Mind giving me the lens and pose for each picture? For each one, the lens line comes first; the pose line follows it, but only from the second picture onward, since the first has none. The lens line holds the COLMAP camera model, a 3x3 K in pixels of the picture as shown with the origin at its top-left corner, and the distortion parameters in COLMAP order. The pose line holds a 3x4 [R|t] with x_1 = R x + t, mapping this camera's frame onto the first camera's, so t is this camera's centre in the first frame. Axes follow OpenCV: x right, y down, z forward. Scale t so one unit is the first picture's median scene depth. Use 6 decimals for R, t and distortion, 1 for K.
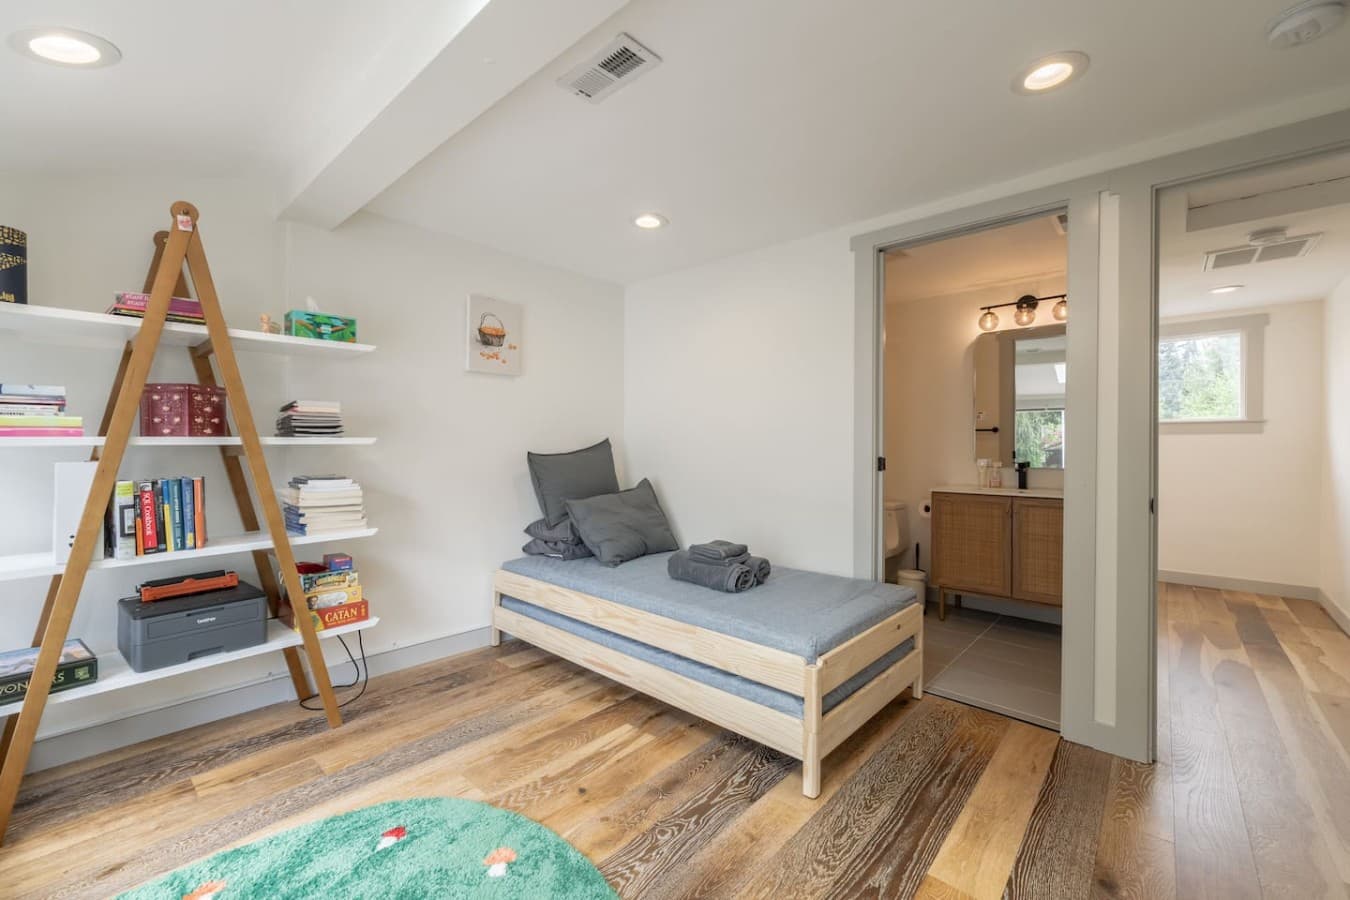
lens RADIAL K [[561.3, 0, 670.3], [0, 561.3, 448.3], [0, 0, 1]] dist [-0.001090, -0.000400]
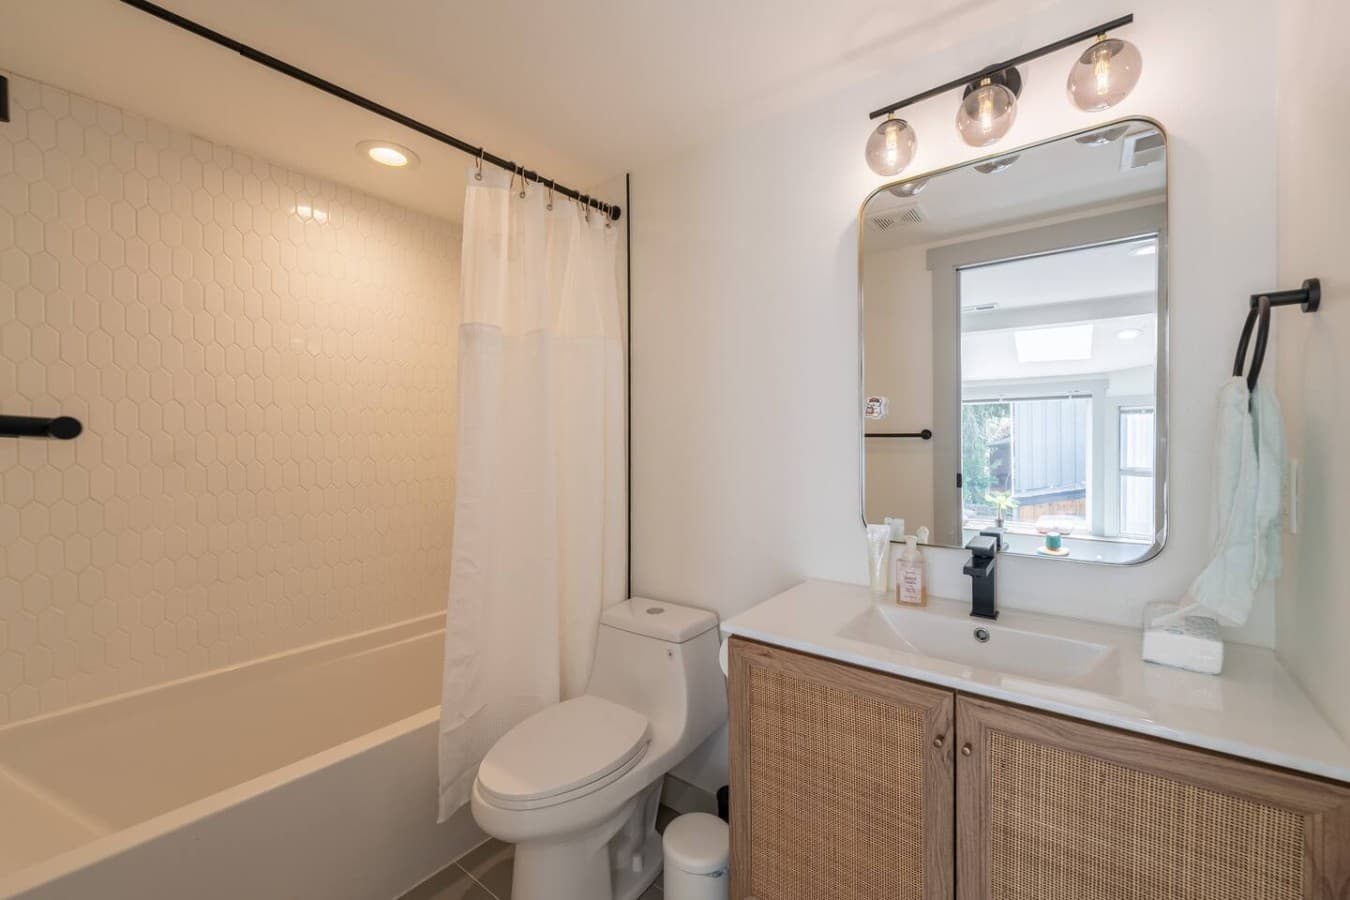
lens RADIAL K [[574.7, 0, 669.2], [0, 574.7, 448.4], [0, 0, 1]] dist [-0.001045, -0.000405]
pose [[0.996492, -0.009358, 0.083161, 0.394362], [0.008728, 0.999930, 0.007931, -0.036871], [-0.083229, -0.007177, 0.996505, 0.645090]]
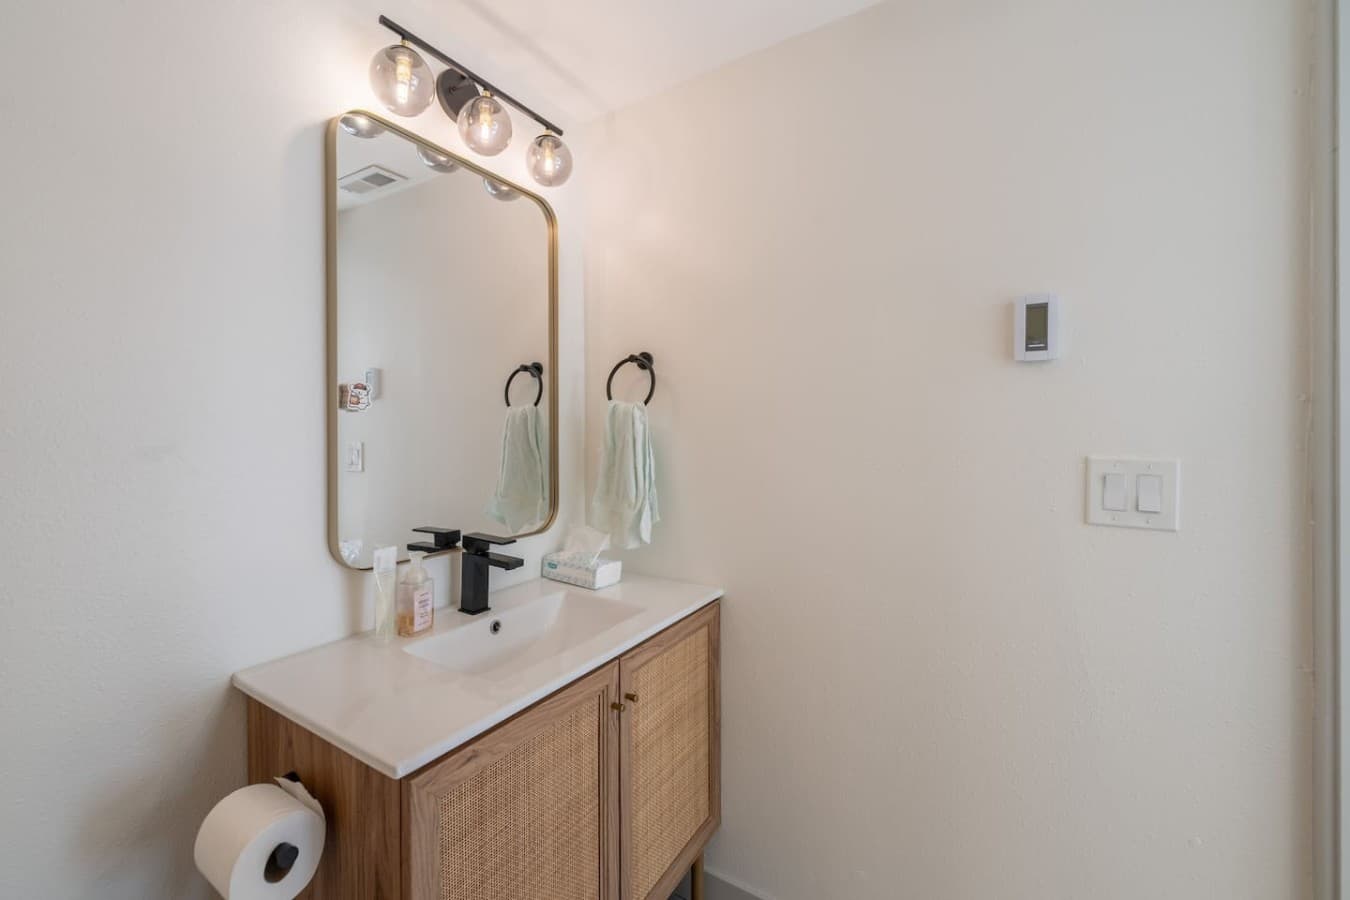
lens RADIAL K [[544.4, 0, 675.0], [0, 544.4, 434.2], [0, 0, 1]] dist [0.000151, -0.000041]
pose [[-0.194466, -0.006823, 0.980885, 0.258886], [0.004298, 0.999960, 0.007808, -0.042400], [-0.980900, 0.005734, -0.194429, 0.920306]]
